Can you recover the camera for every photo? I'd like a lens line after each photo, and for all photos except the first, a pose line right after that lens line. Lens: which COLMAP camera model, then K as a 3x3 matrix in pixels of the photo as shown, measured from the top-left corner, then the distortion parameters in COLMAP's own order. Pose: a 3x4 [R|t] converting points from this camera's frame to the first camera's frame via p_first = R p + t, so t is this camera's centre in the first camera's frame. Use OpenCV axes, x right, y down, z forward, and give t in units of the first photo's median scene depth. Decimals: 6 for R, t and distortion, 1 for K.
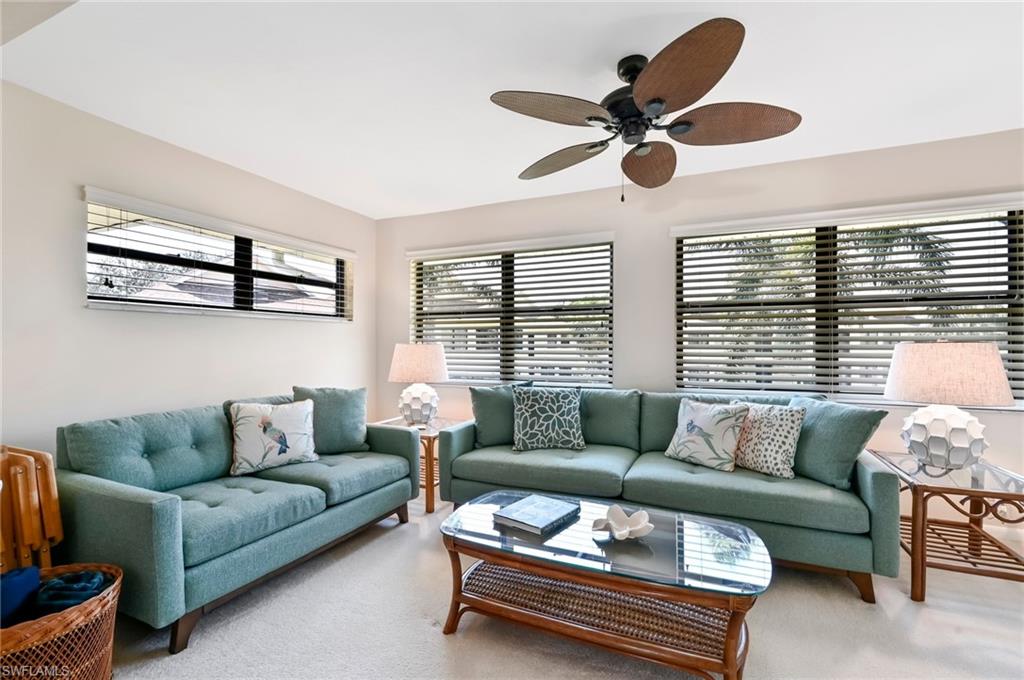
lens RADIAL K [[450.8, 0, 490.5], [0, 450.8, 336.4], [0, 0, 1]] dist [-0.000288, -0.000262]
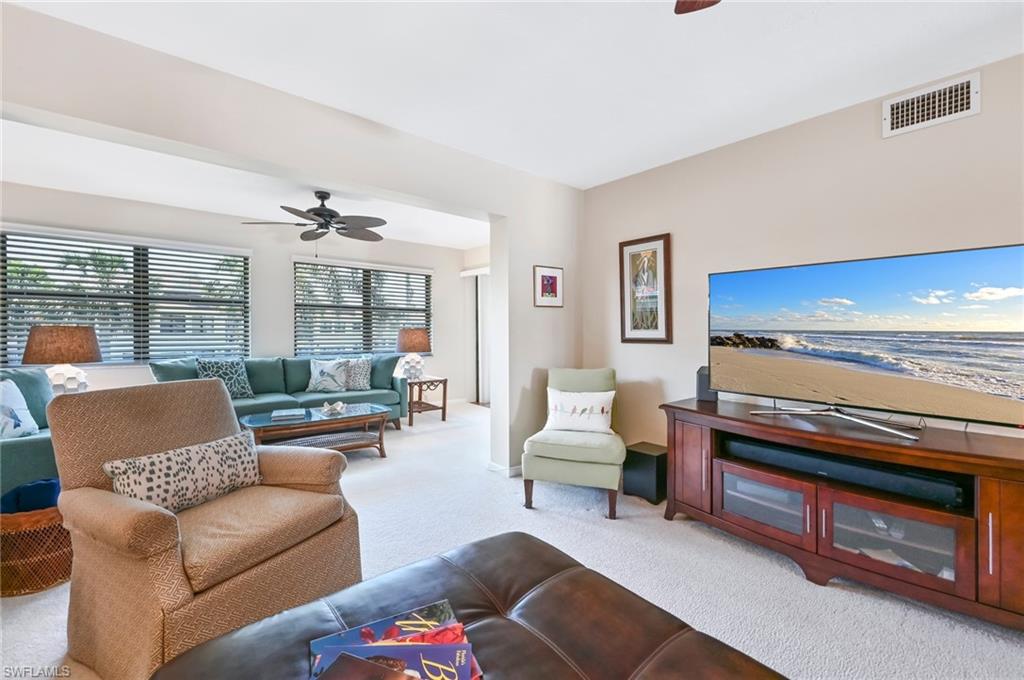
lens RADIAL K [[412.9, 0, 520.0], [0, 412.9, 329.8], [0, 0, 1]] dist [0.012756, -0.000119]
pose [[0.412563, 0.005765, 0.910911, -0.742628], [-0.026387, 0.999636, 0.005624, -0.010459], [-0.910547, -0.026357, 0.412565, -0.431246]]
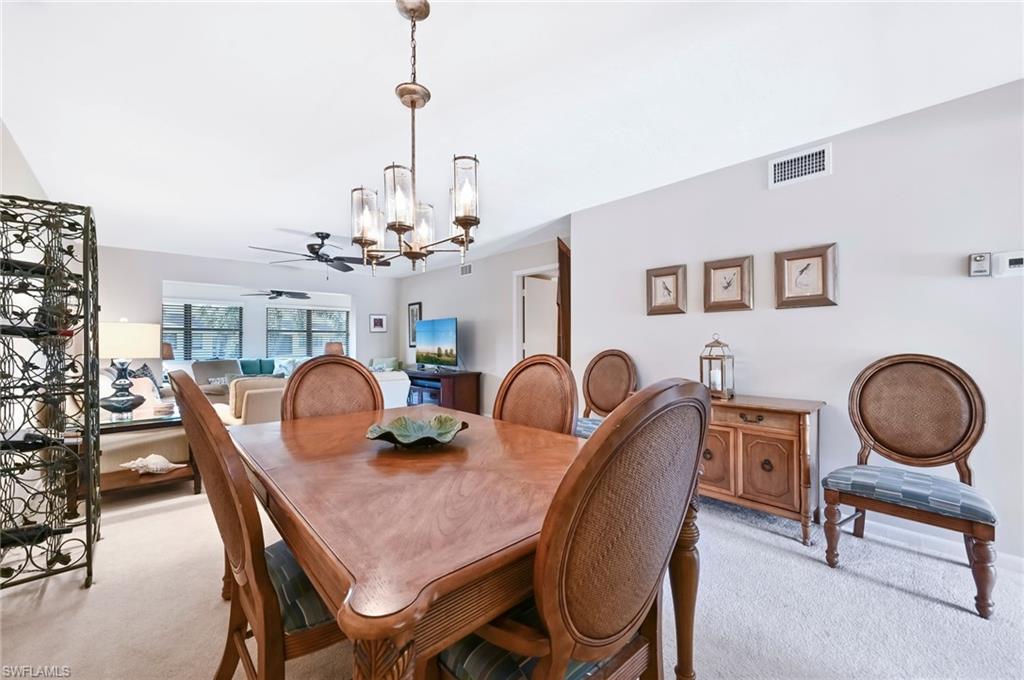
lens RADIAL K [[416.4, 0, 528.4], [0, 416.4, 338.6], [0, 0, 1]] dist [0.000180, -0.000004]
pose [[0.377065, 0.026003, 0.925822, -1.805768], [-0.019582, 0.999606, -0.020100, 0.006272], [-0.925980, -0.010550, 0.377426, -1.994236]]
